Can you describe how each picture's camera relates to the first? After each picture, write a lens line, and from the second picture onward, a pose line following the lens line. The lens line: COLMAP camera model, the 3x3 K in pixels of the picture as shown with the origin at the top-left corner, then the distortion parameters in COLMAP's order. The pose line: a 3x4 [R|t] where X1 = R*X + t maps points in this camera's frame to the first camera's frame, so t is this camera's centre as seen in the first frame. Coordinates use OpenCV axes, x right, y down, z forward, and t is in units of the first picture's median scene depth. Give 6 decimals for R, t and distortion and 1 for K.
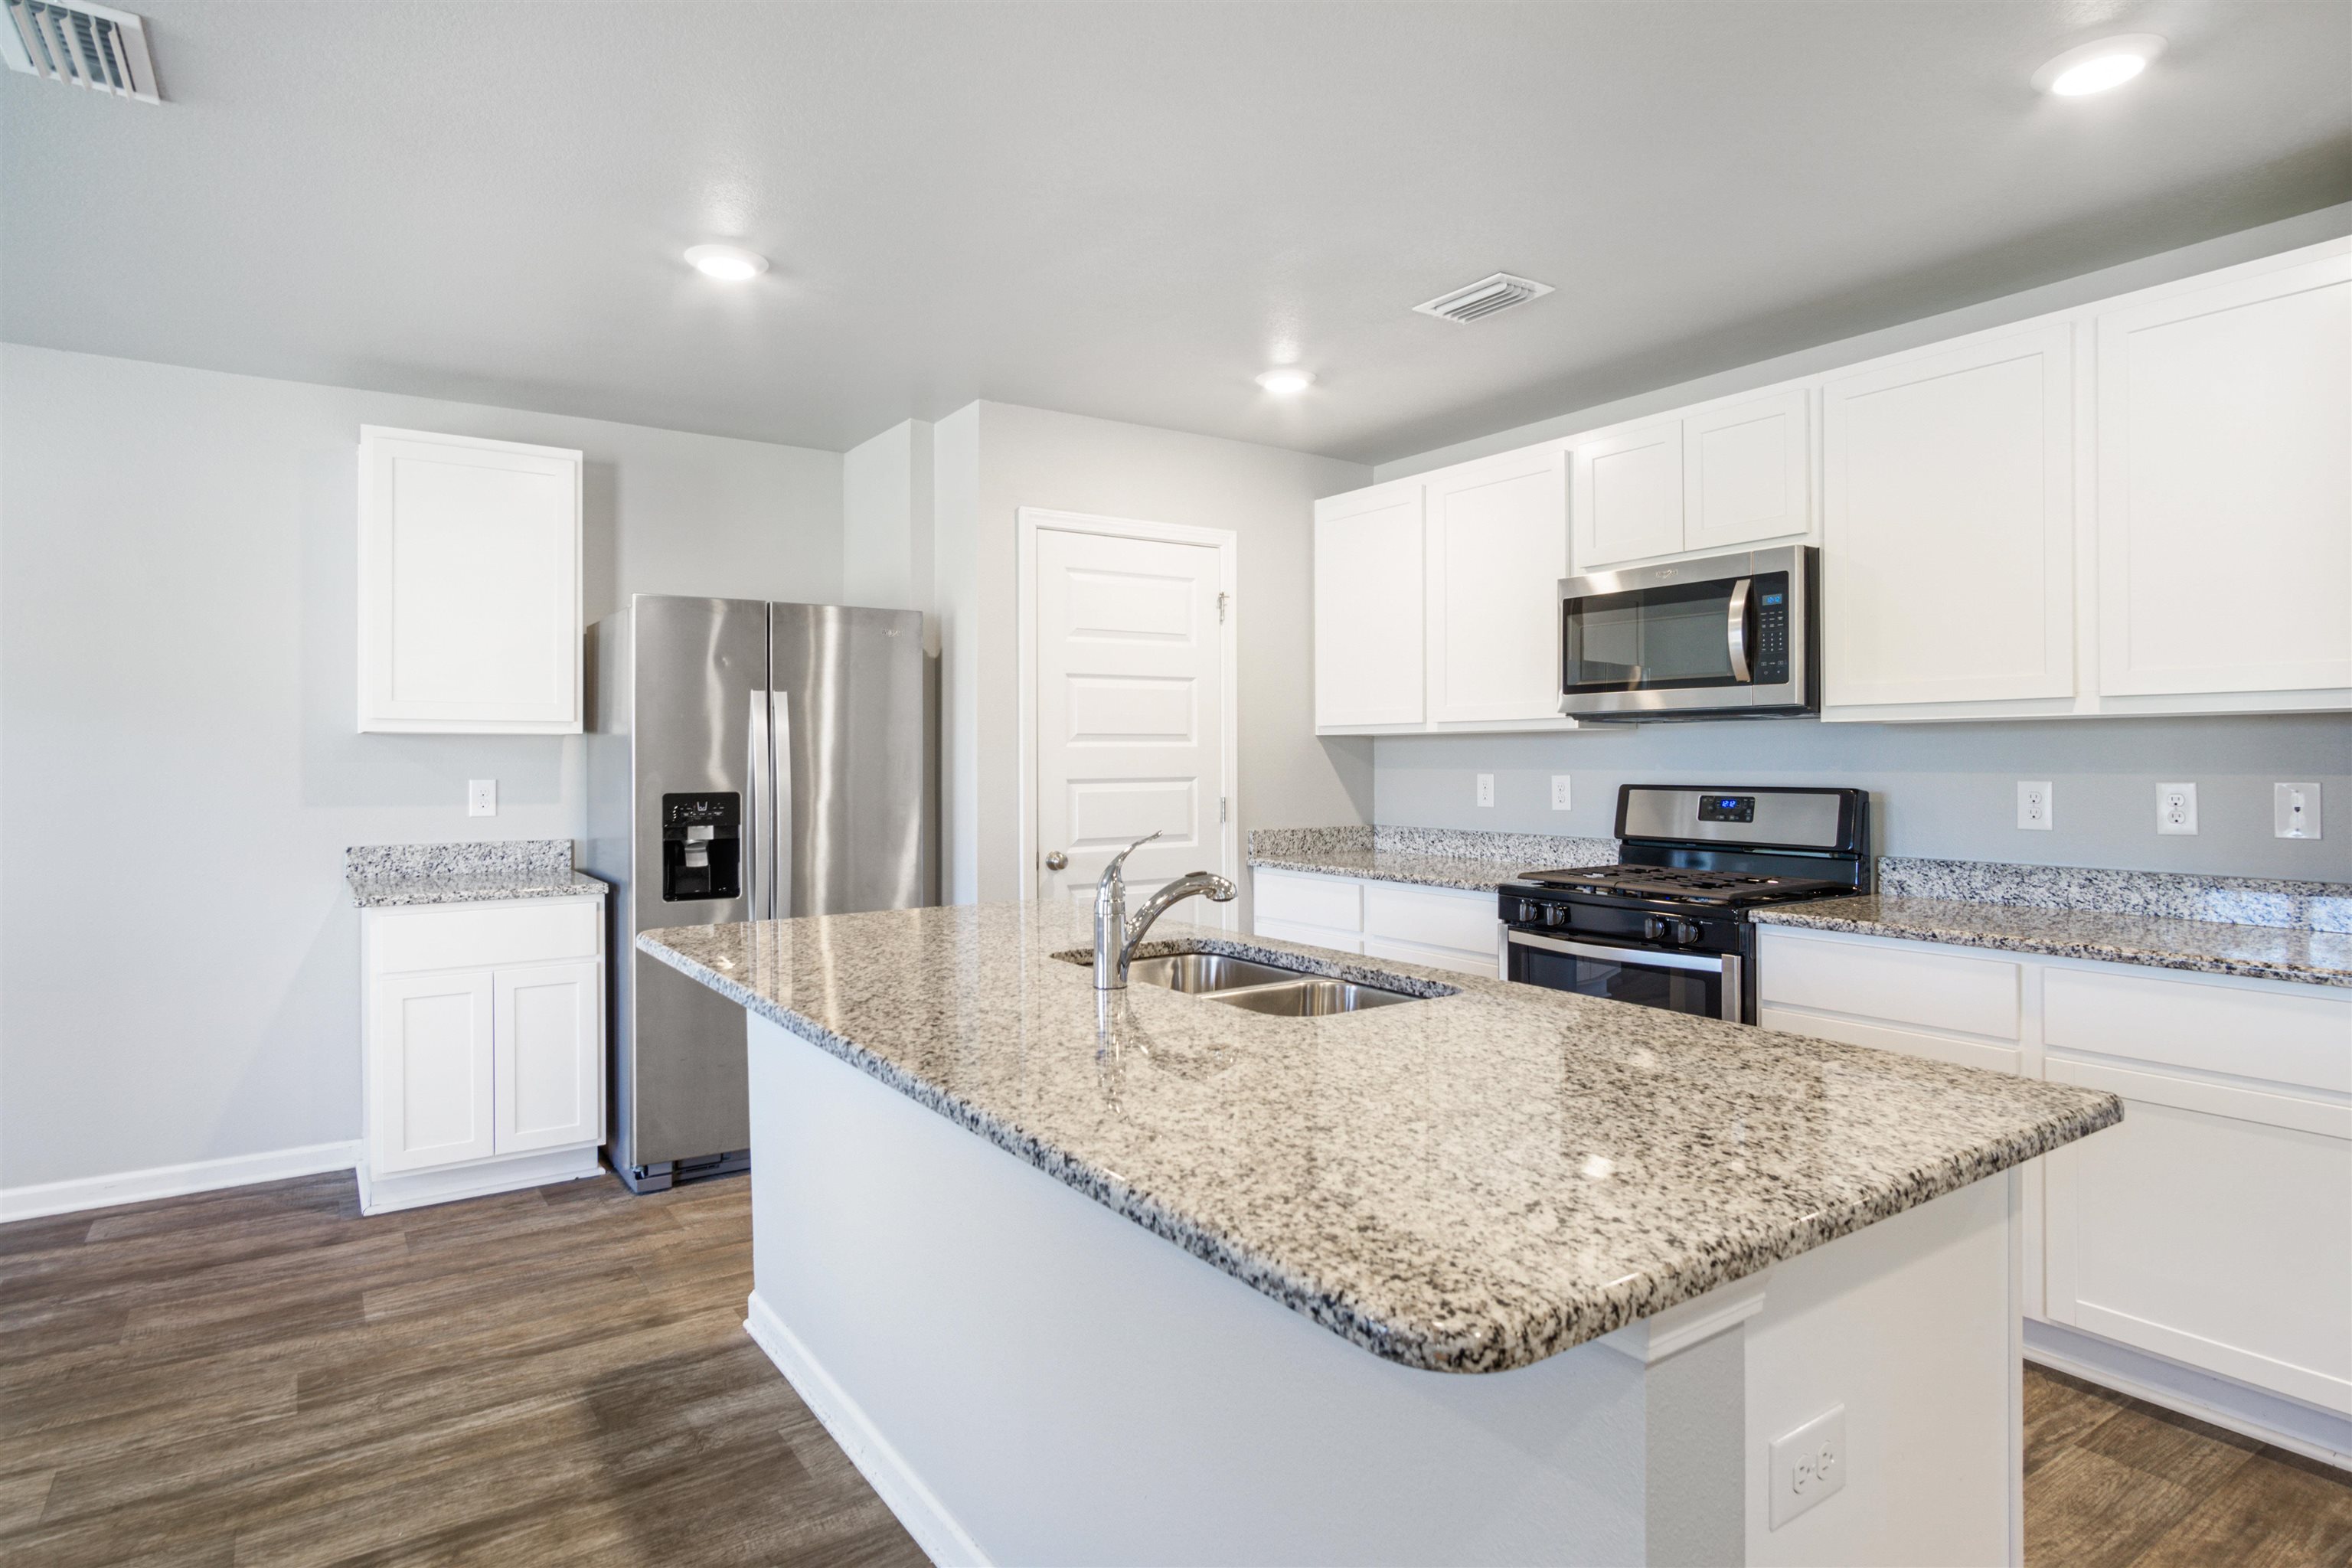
lens RADIAL K [[1265.4, 0, 1168.4], [0, 1265.4, 770.7], [0, 0, 1]] dist [-0.000734, 0.002430]
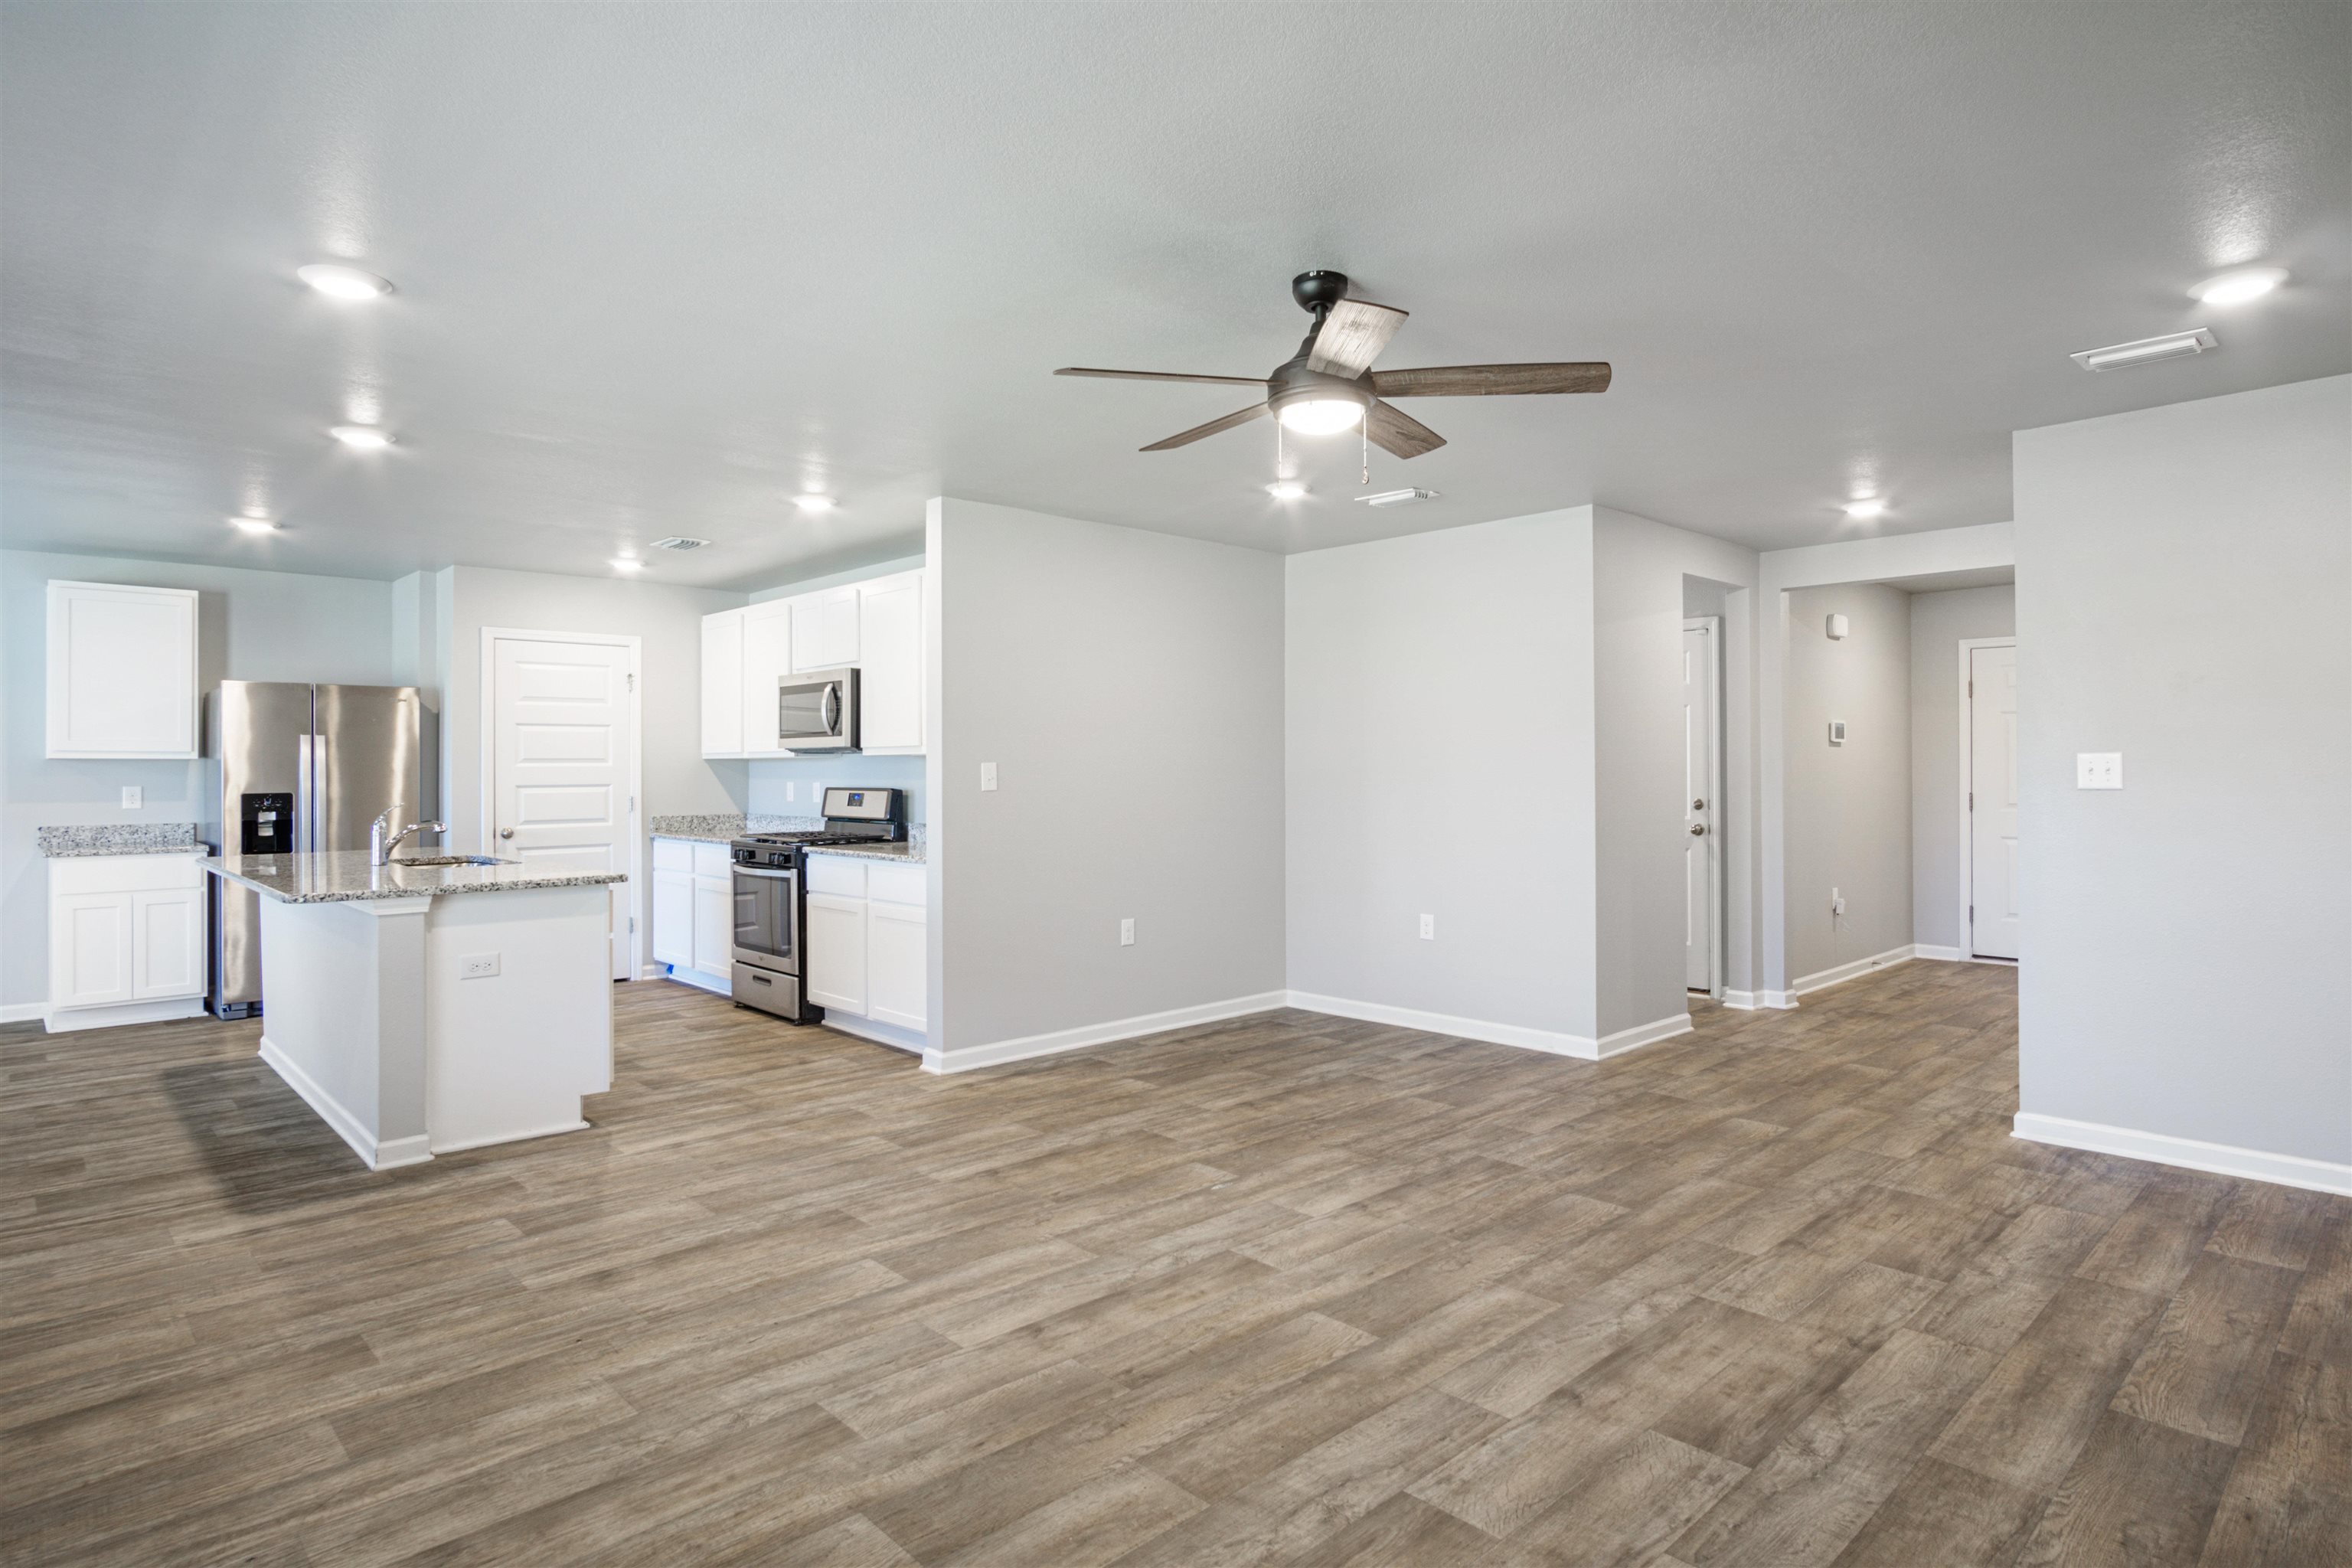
lens RADIAL K [[1265.4, 0, 1168.4], [0, 1265.4, 770.7], [0, 0, 1]] dist [-0.000734, 0.002430]
pose [[0.987976, -0.000763, 0.154605, 0.578250], [0.002357, 0.999946, -0.010123, 0.007022], [-0.154589, 0.010366, 0.987924, -0.902649]]
